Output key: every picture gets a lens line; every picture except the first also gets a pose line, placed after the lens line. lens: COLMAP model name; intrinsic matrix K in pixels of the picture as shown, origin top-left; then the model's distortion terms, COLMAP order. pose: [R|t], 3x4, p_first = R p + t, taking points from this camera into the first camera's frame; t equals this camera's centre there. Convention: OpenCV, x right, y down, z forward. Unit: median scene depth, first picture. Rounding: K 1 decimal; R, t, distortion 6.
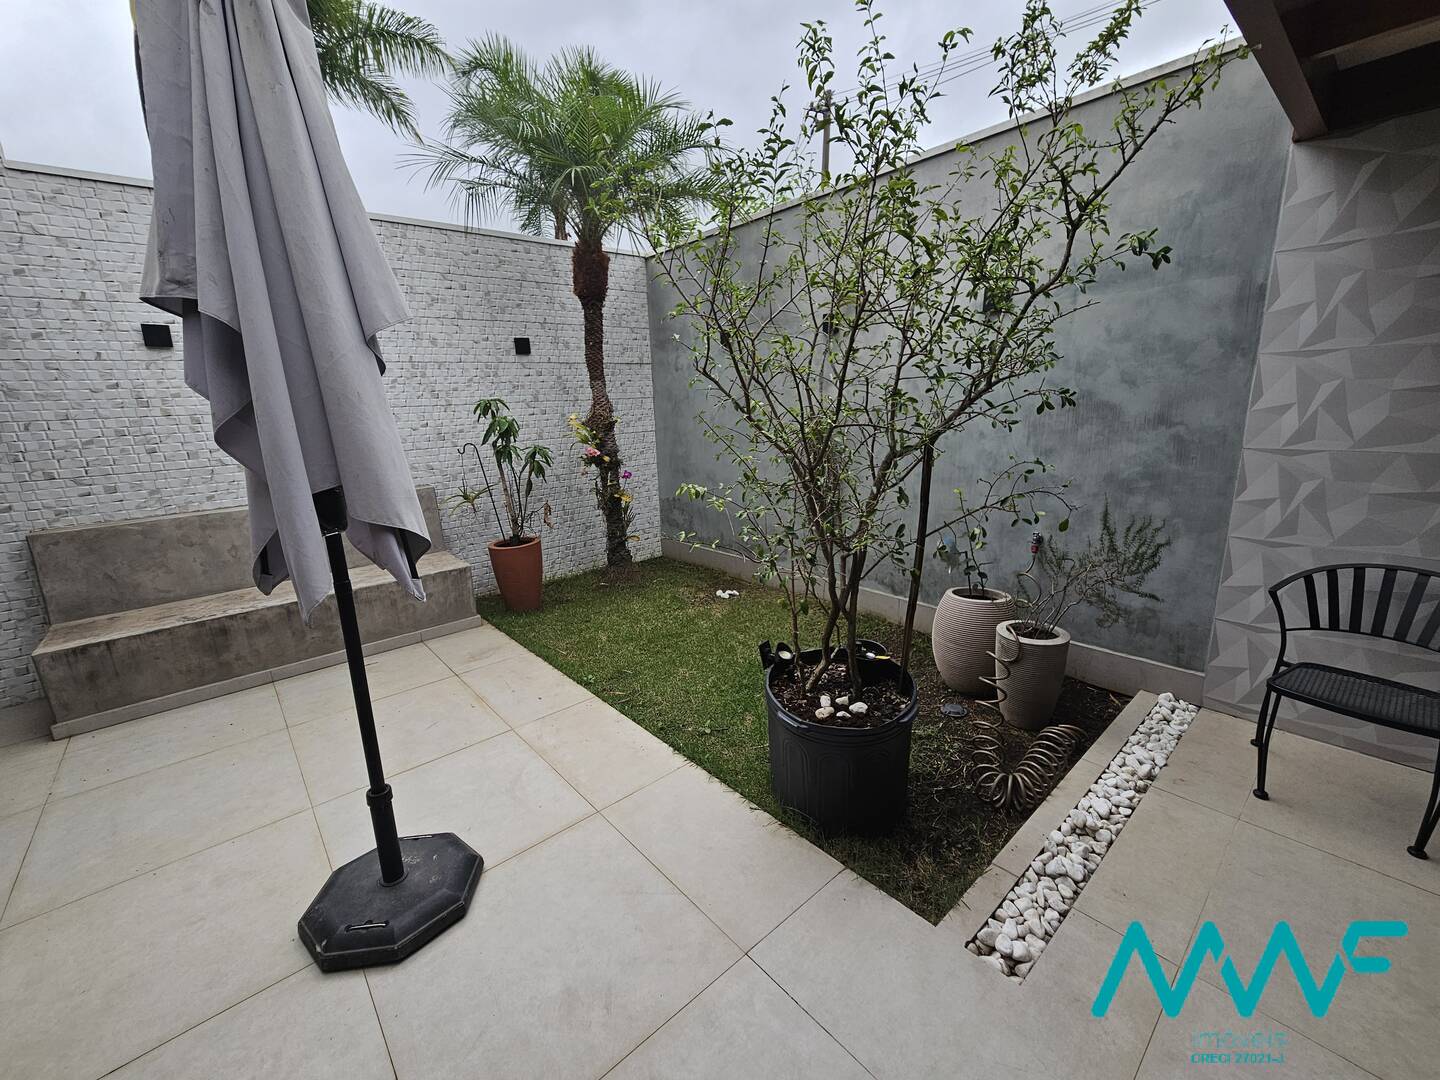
lens RADIAL K [[591.2, 0, 720.0], [0, 591.2, 540.0], [0, 0, 1]] dist [0.000141, -0.000235]
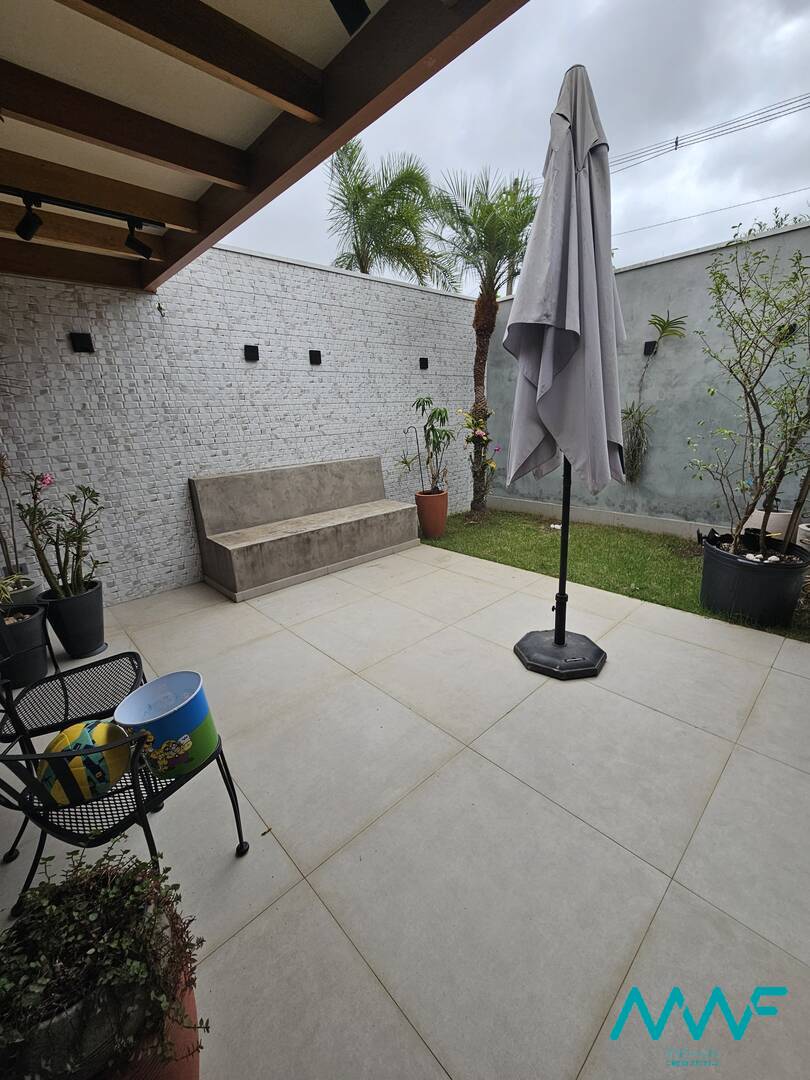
lens RADIAL K [[443.4, 0, 405.0], [0, 443.4, 540.0], [0, 0, 1]] dist [0.000141, -0.000235]
pose [[0.999232, -0.010008, 0.037881, -0.605986], [0.008268, 0.998917, 0.045798, 0.096986], [-0.038299, -0.045449, 0.998232, -0.204346]]
